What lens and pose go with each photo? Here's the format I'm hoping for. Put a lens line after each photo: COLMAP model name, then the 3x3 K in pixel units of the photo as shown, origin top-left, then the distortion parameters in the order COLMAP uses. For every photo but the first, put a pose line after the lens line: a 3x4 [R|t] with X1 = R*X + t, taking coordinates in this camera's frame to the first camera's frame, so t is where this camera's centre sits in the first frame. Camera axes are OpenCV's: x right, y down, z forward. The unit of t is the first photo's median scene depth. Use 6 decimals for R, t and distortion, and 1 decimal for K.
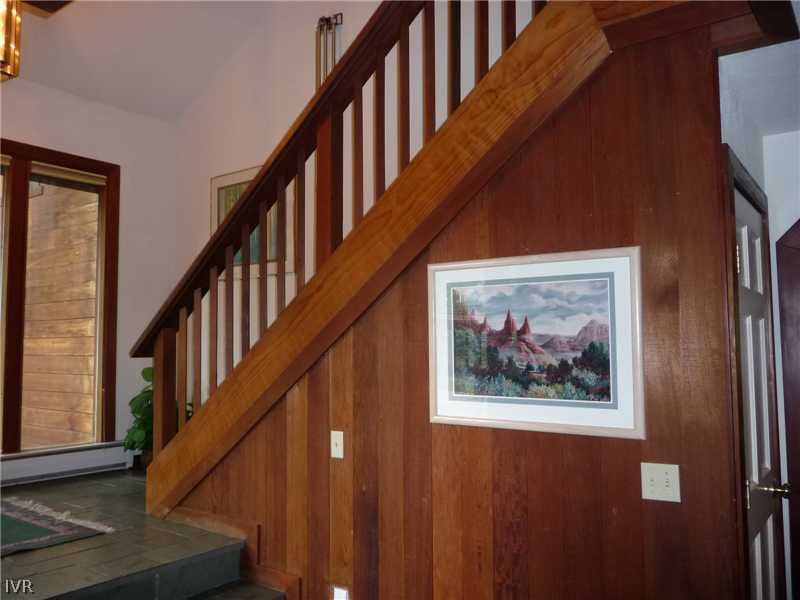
lens RADIAL K [[669.4, 0, 400.0], [0, 669.4, 300.0], [0, 0, 1]] dist [-0.041680, 0.030088]
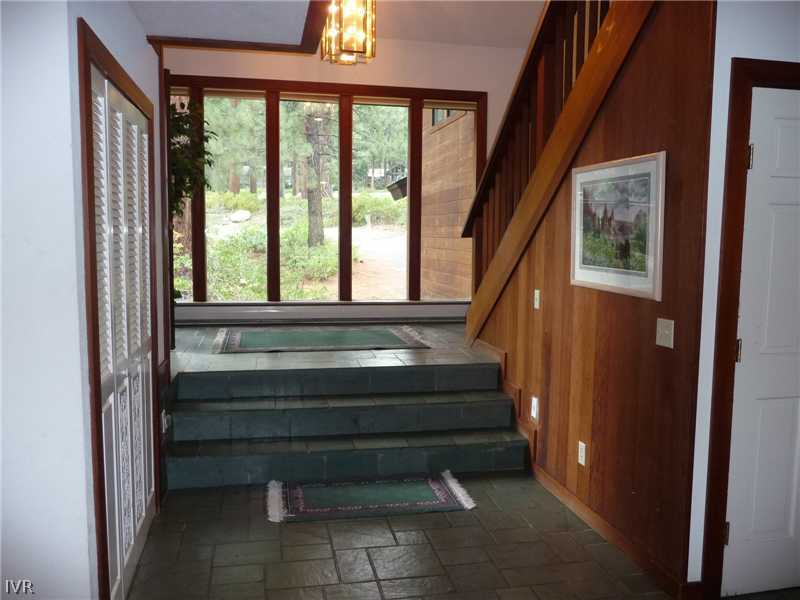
lens RADIAL K [[669.4, 0, 400.0], [0, 669.4, 300.0], [0, 0, 1]] dist [-0.041680, 0.030088]
pose [[0.742074, 0.079630, -0.665571, 0.761531], [0.031481, 0.987683, 0.153268, -0.009320], [0.669578, -0.134689, 0.730427, -0.271491]]
